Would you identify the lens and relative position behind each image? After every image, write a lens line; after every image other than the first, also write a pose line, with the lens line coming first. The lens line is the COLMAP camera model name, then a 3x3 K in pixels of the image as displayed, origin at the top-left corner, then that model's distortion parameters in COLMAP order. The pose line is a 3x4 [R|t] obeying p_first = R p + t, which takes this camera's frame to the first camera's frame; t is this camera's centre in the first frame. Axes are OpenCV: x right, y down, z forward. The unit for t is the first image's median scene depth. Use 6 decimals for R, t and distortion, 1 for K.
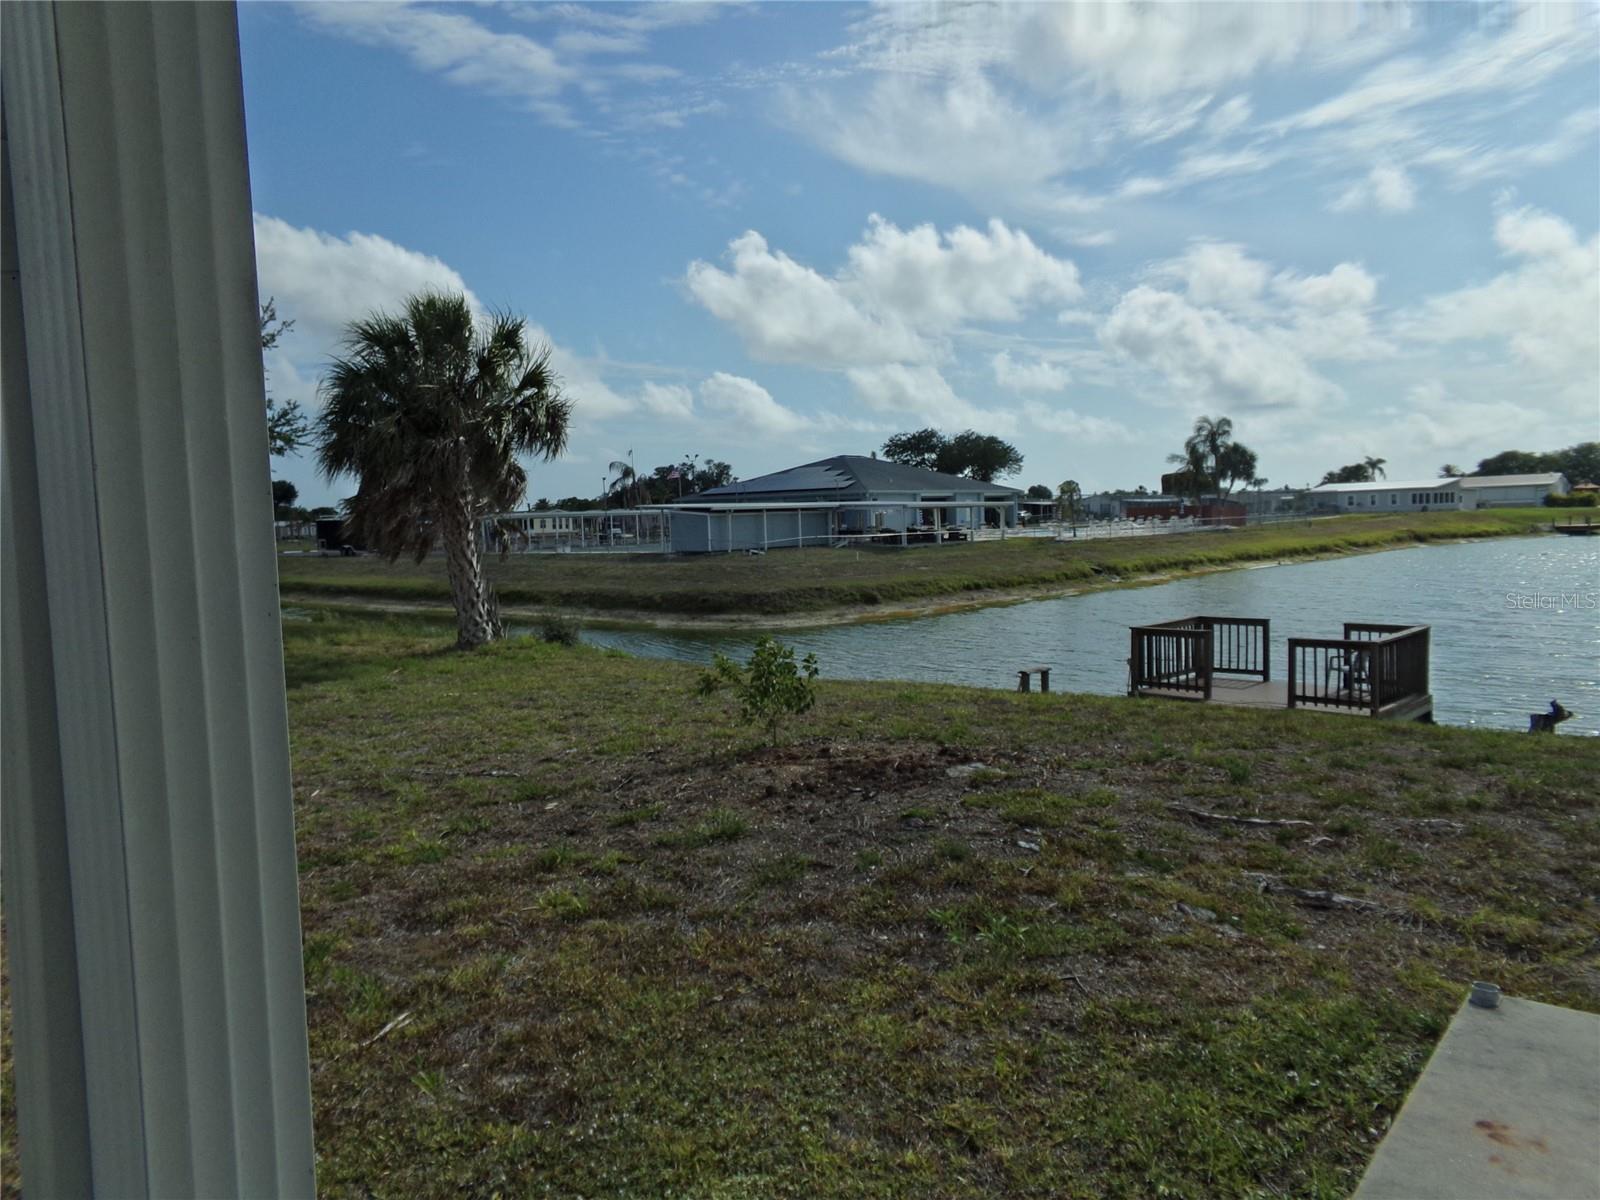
lens RADIAL K [[1142.7, 0, 802.3], [0, 1142.7, 629.0], [0, 0, 1]] dist [-0.085492, 0.172078]
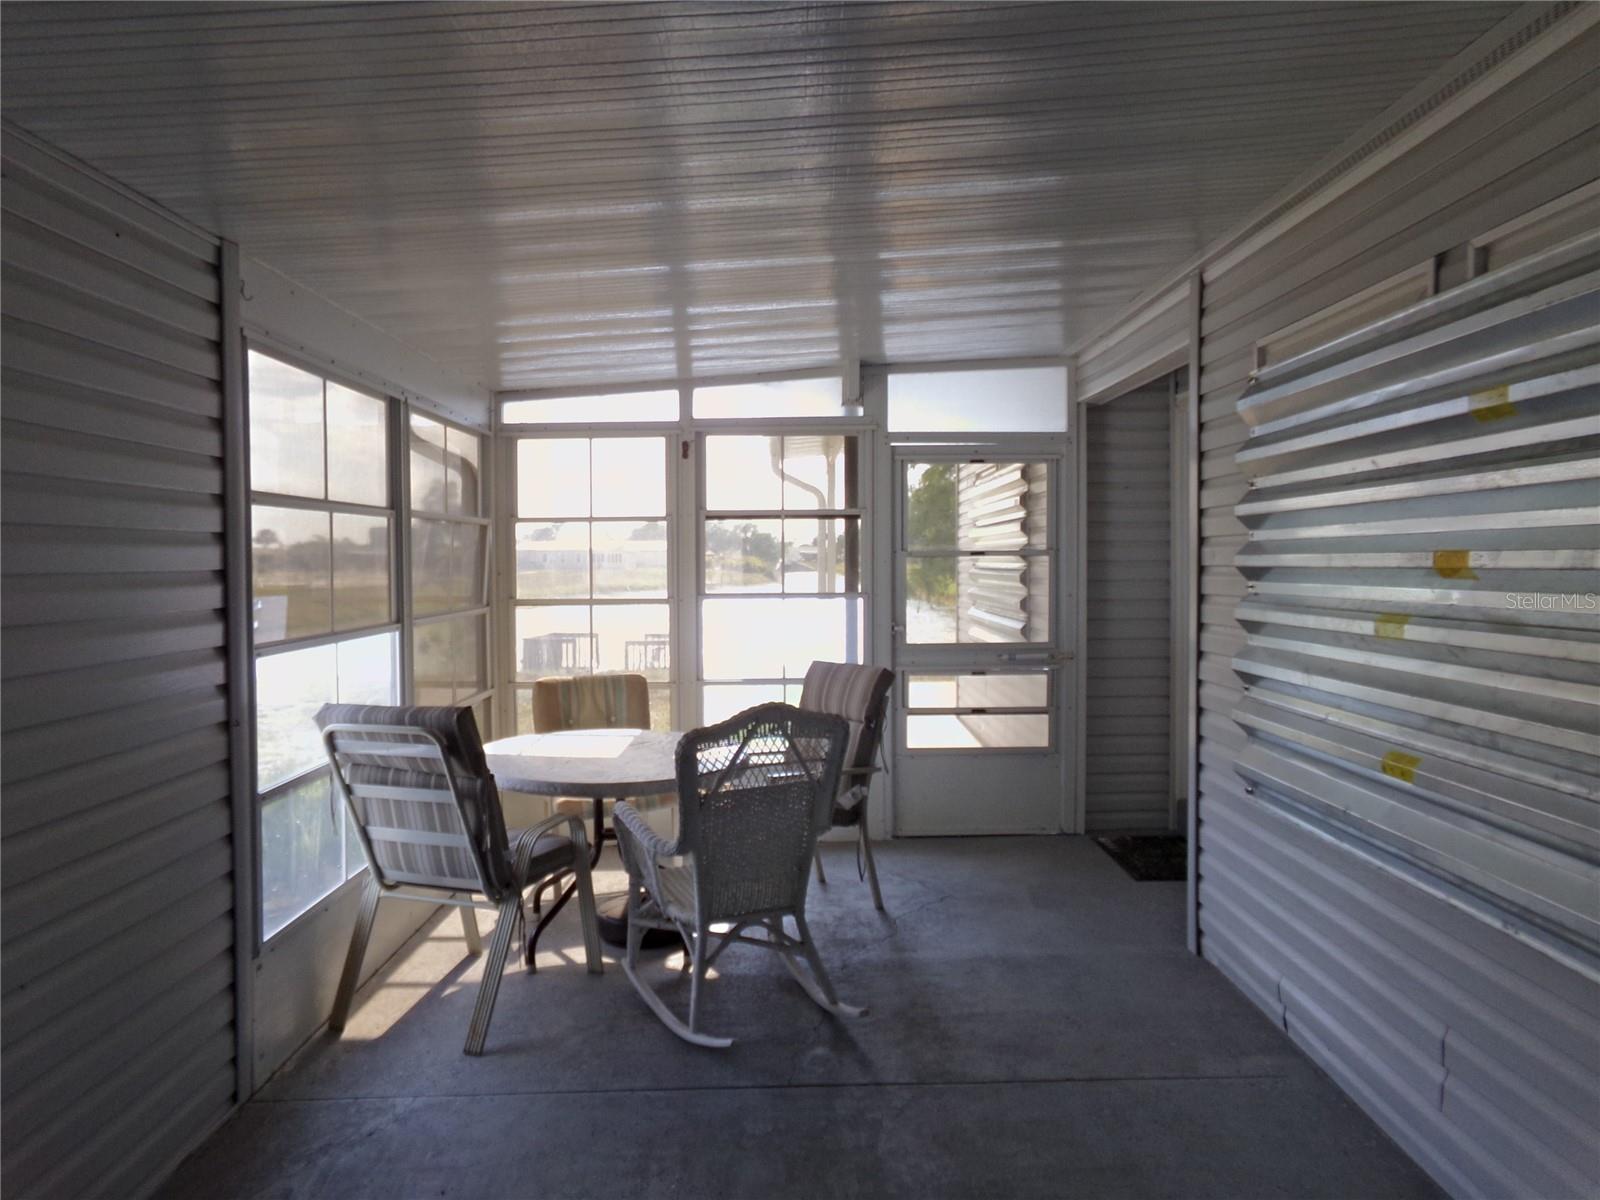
lens RADIAL K [[1142.7, 0, 802.3], [0, 1142.7, 629.0], [0, 0, 1]] dist [-0.085492, 0.172078]
pose [[0.769954, -0.012590, 0.637975, -0.914865], [0.041675, 0.998663, -0.030589, 0.100541], [-0.636737, 0.050140, 0.769449, -1.083517]]
